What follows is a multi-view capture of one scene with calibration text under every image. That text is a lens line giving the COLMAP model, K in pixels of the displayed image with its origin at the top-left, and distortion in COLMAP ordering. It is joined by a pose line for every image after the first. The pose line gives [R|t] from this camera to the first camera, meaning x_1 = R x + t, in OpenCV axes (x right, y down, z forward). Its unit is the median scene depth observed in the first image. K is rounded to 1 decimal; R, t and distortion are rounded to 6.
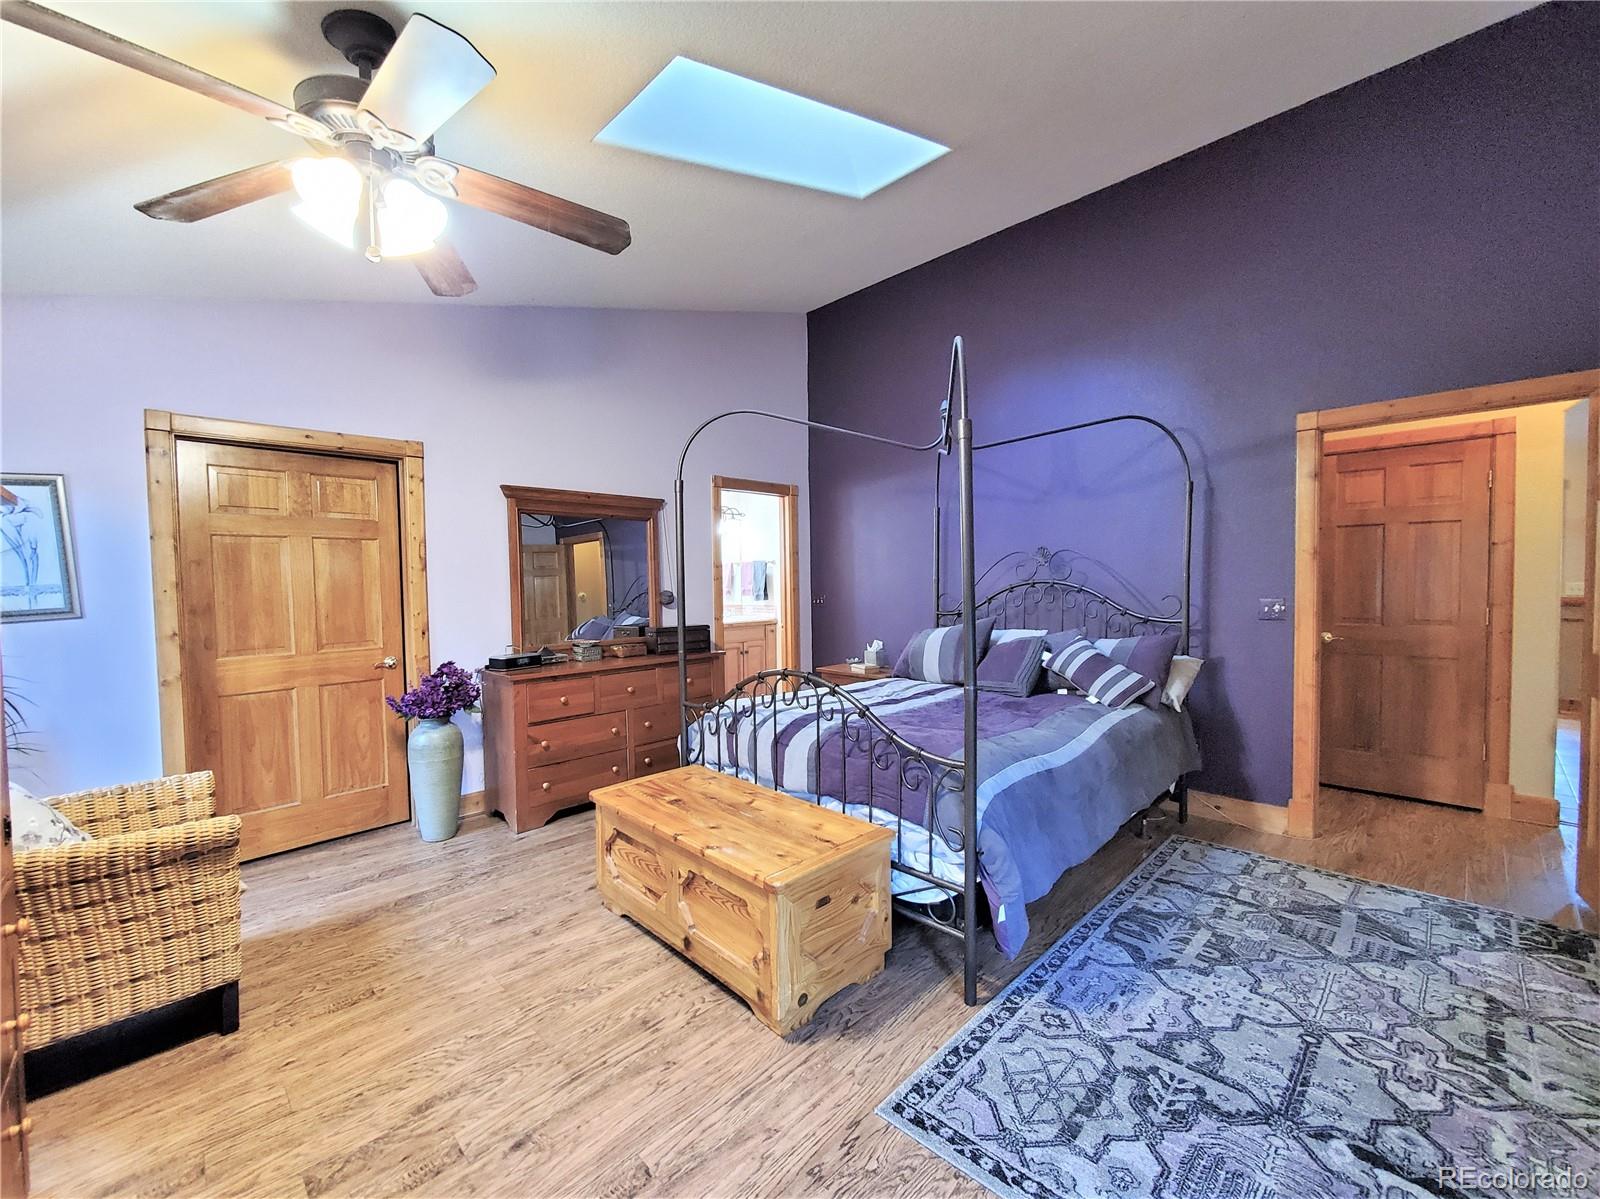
lens RADIAL K [[646.4, 0, 787.6], [0, 646.4, 600.8], [0, 0, 1]] dist [0.000964, -0.000031]
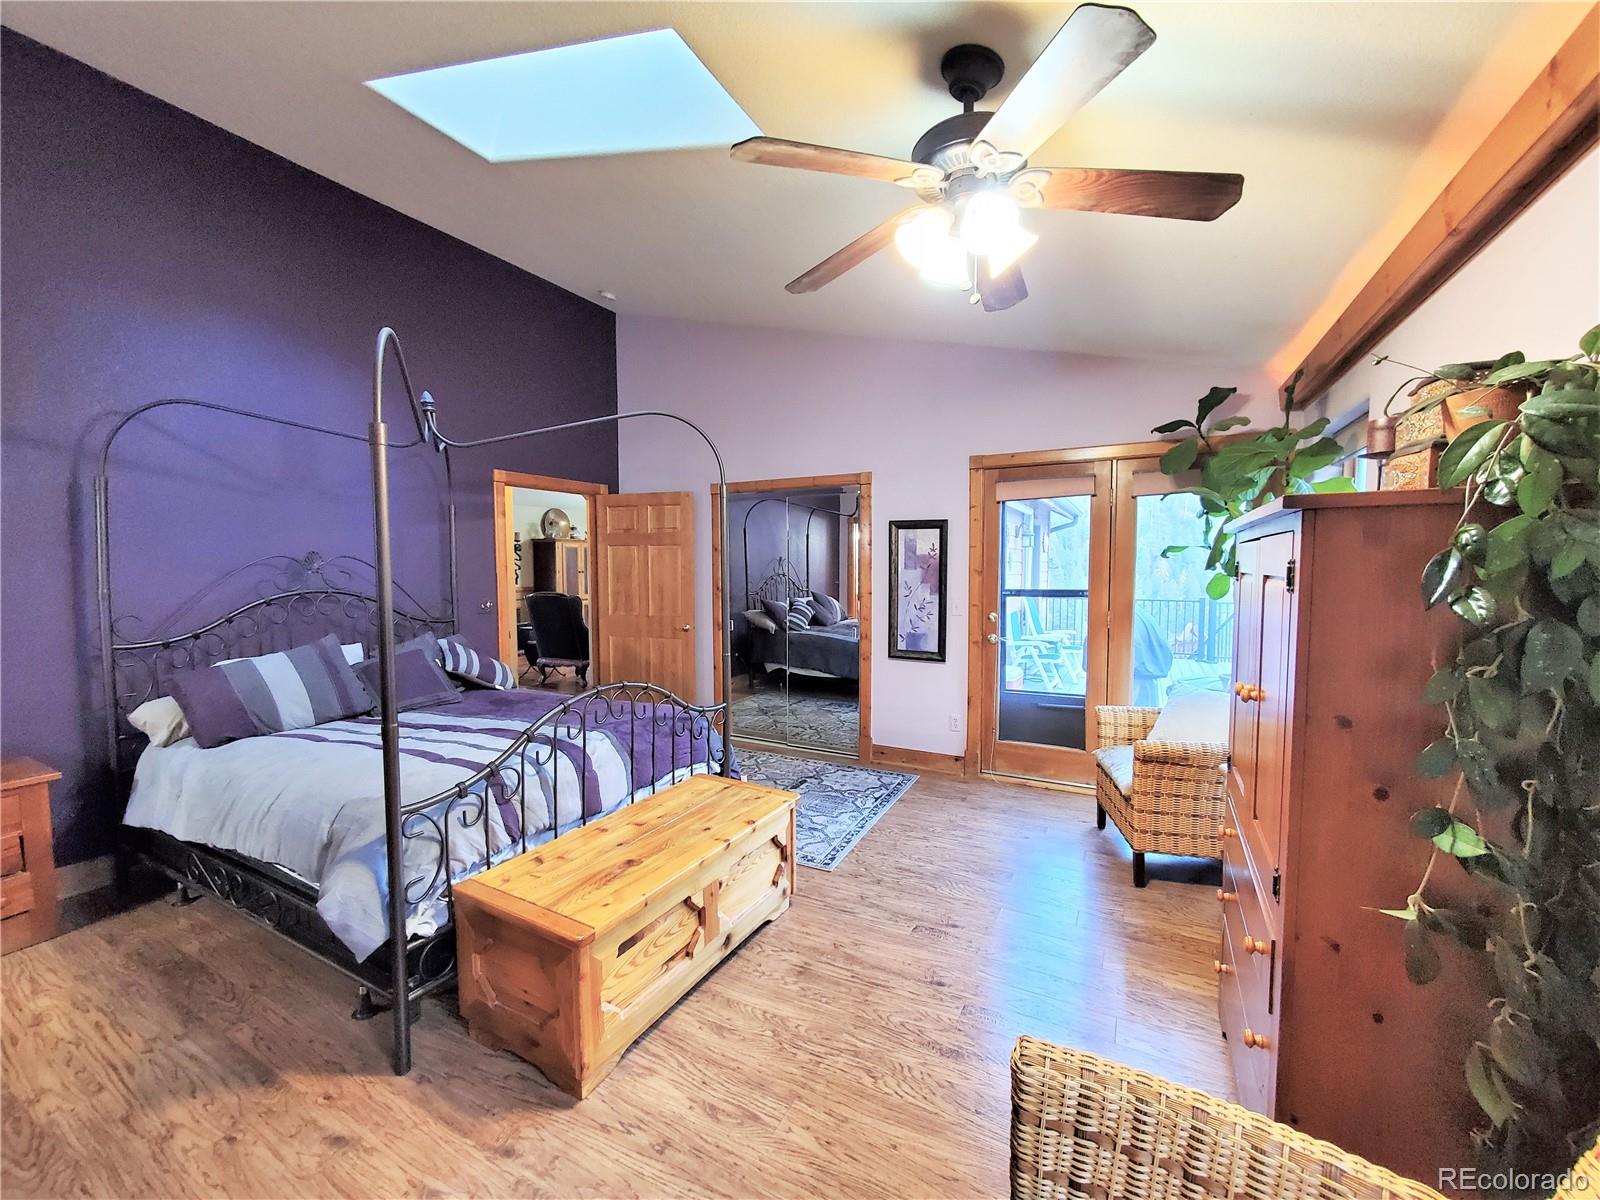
lens RADIAL K [[646.4, 0, 787.6], [0, 646.4, 601.3], [0, 0, 1]] dist [0.000964, -0.000031]
pose [[-0.284142, -0.041745, 0.957873, -1.155539], [0.041558, 0.997577, 0.055803, -0.070114], [-0.957881, 0.055663, -0.281719, 1.169166]]
